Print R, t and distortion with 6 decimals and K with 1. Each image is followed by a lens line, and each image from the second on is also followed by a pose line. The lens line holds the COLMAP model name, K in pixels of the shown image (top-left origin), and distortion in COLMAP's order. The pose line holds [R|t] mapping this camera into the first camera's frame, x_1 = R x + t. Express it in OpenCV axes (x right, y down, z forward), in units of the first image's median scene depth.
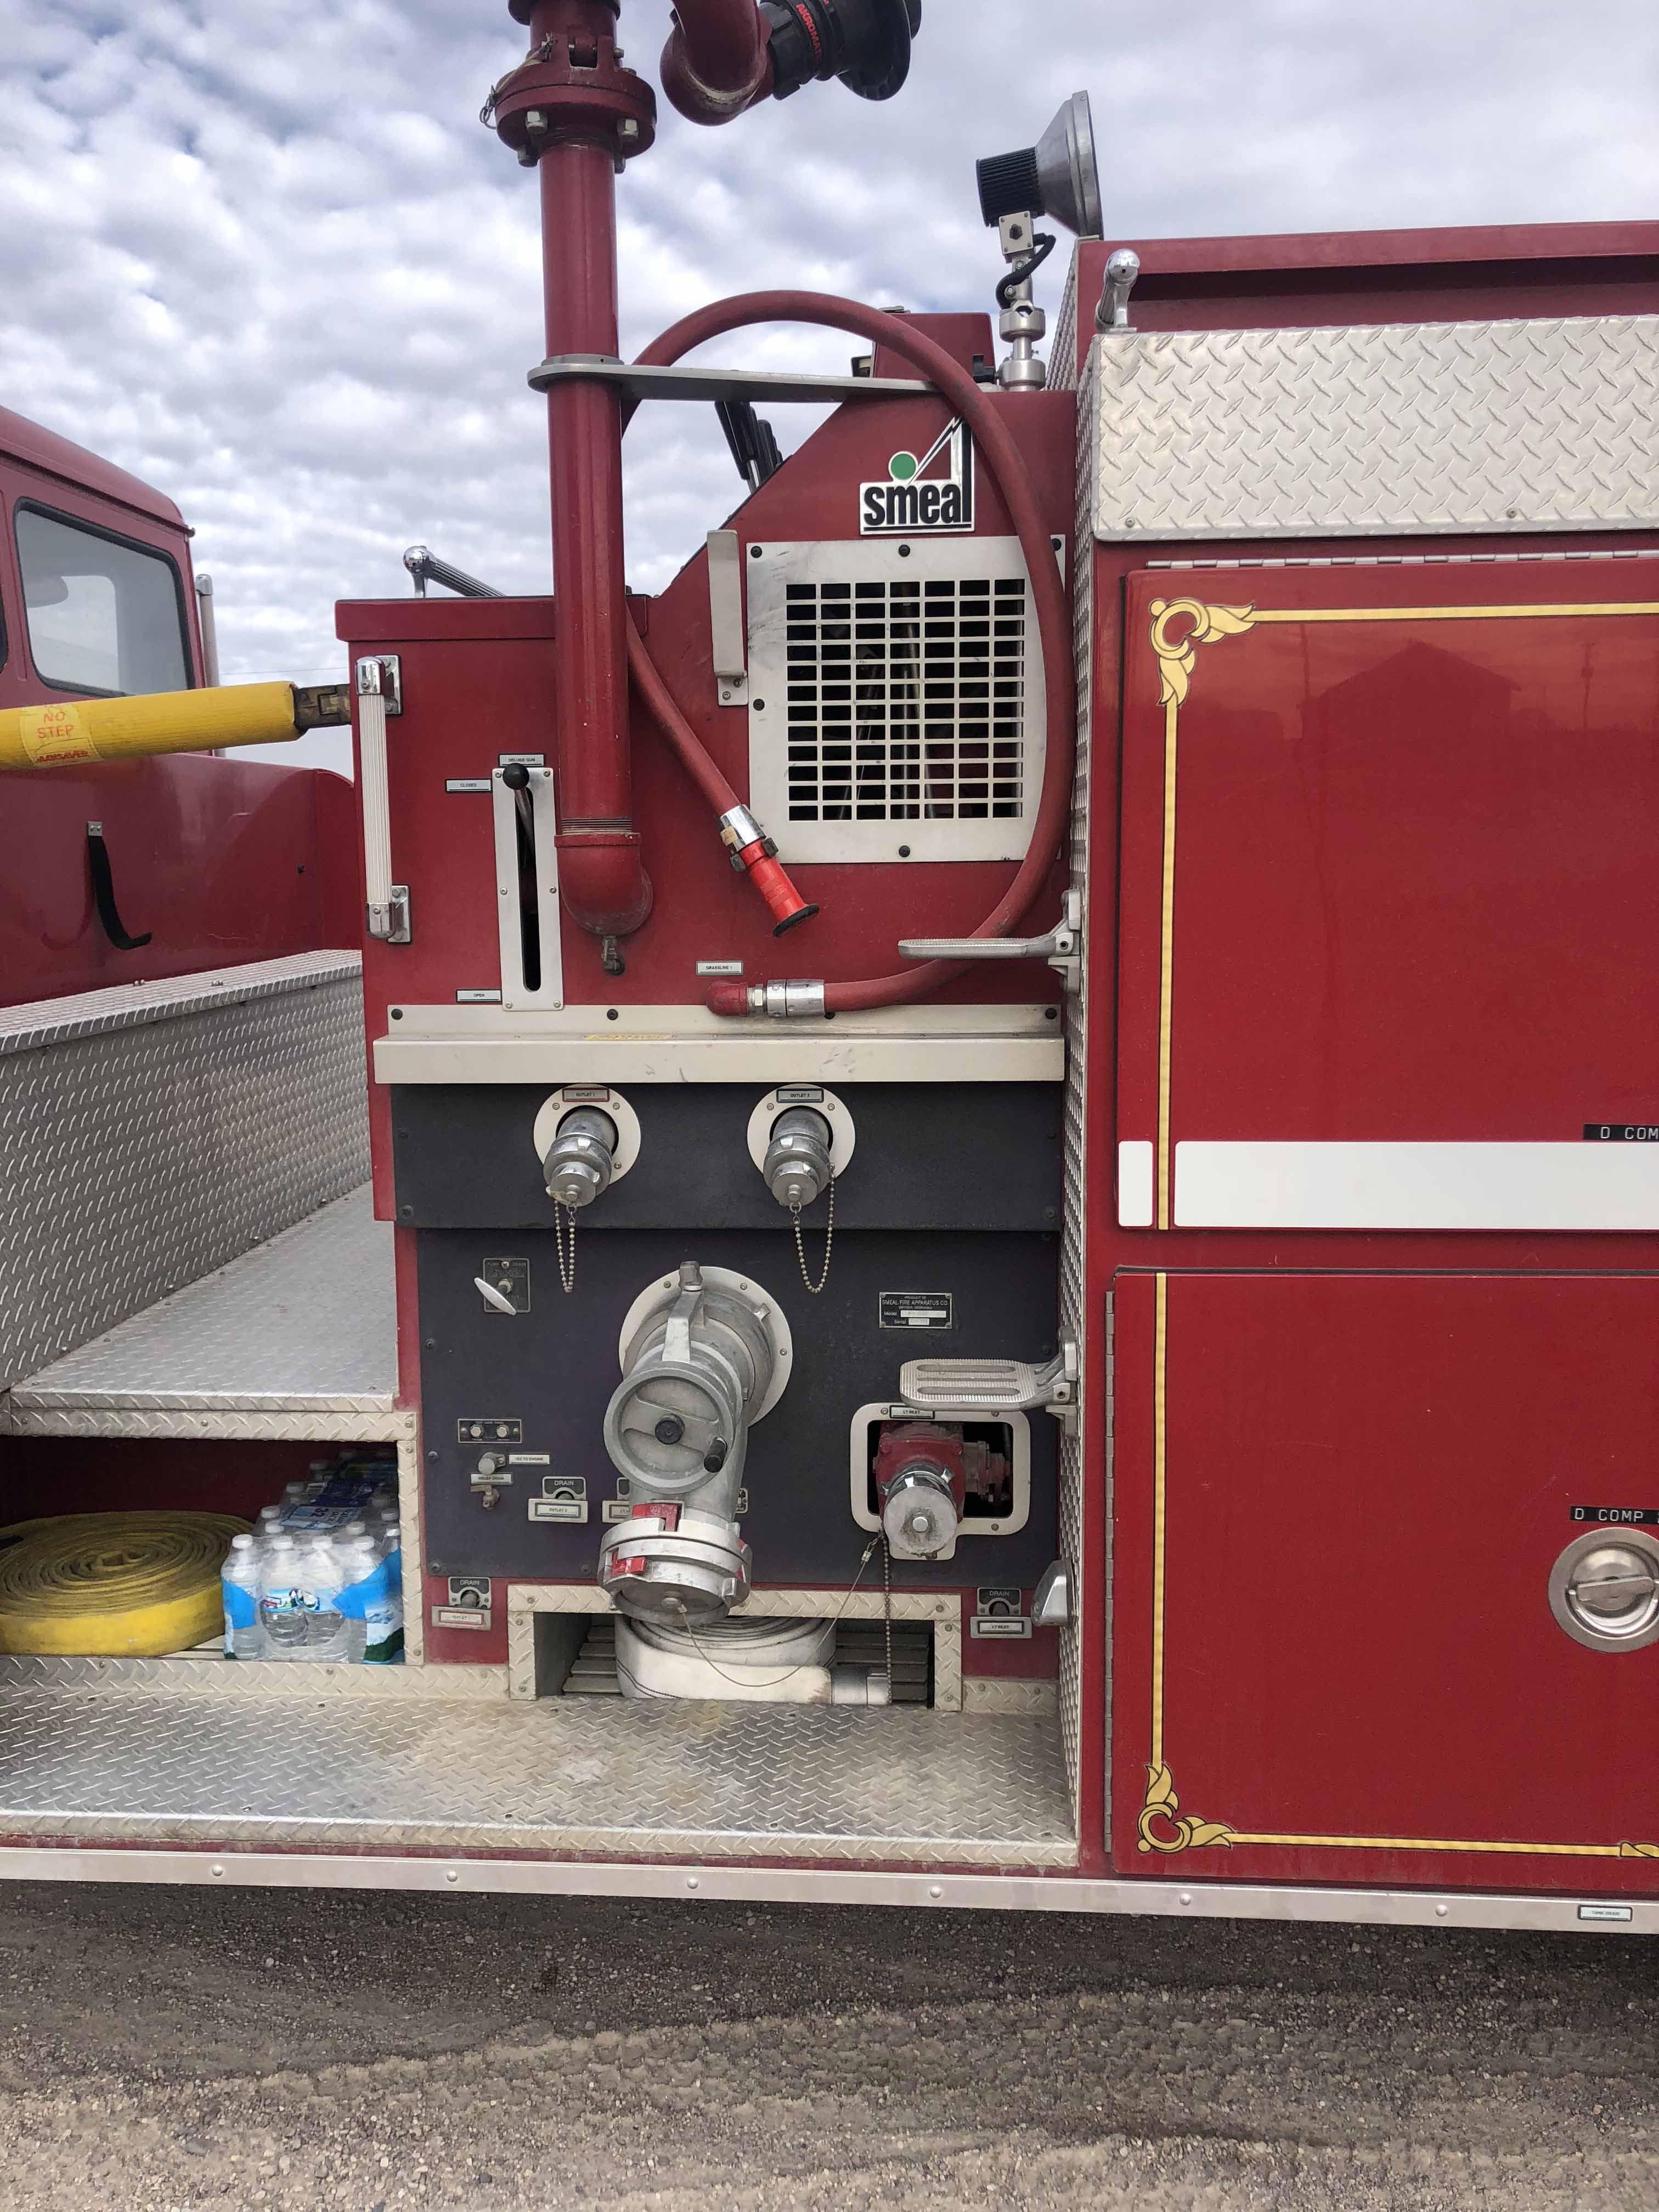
lens RADIAL K [[1826.0, 0, 827.8], [0, 1826.0, 1106.6], [0, 0, 1]] dist [0.051044, -0.049028]
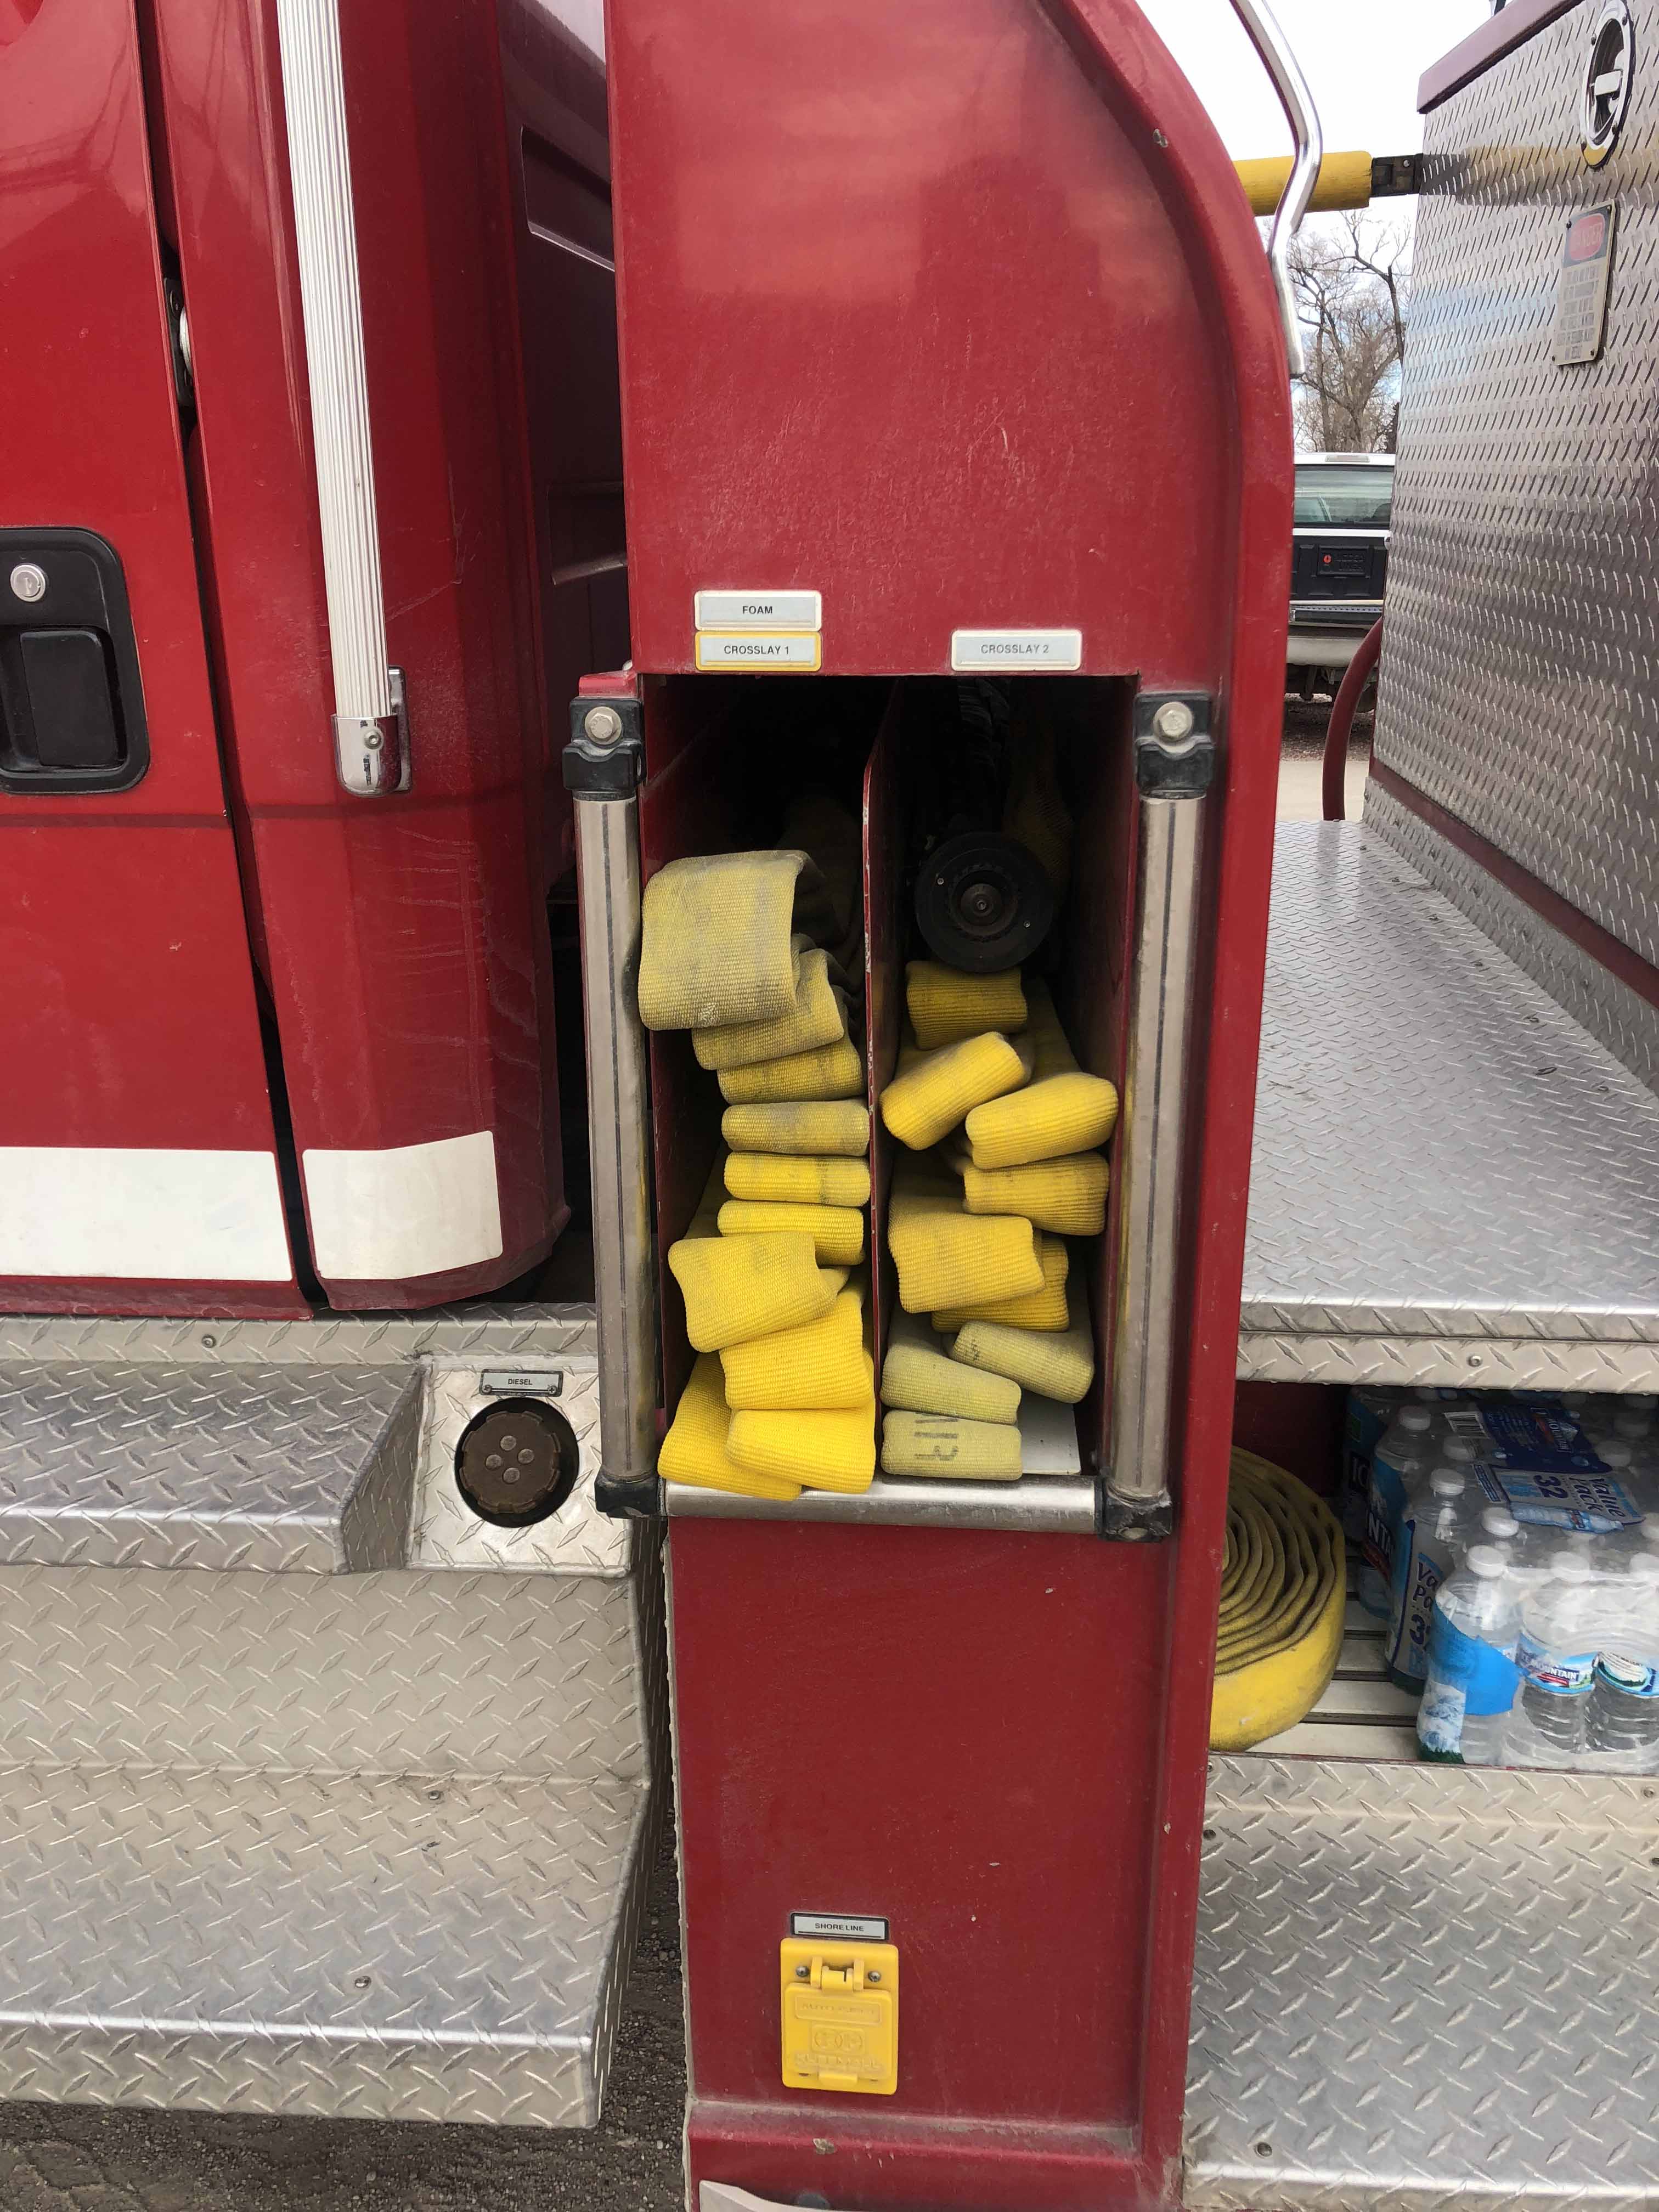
lens RADIAL K [[1826.0, 0, 828.8], [0, 1826.0, 1104.3], [0, 0, 1]] dist [0.051044, -0.049028]
pose [[0.999978, -0.006566, -0.000488, -0.509837], [0.006538, 0.981389, 0.191921, 0.003977], [-0.000781, -0.191920, 0.981410, 0.507800]]
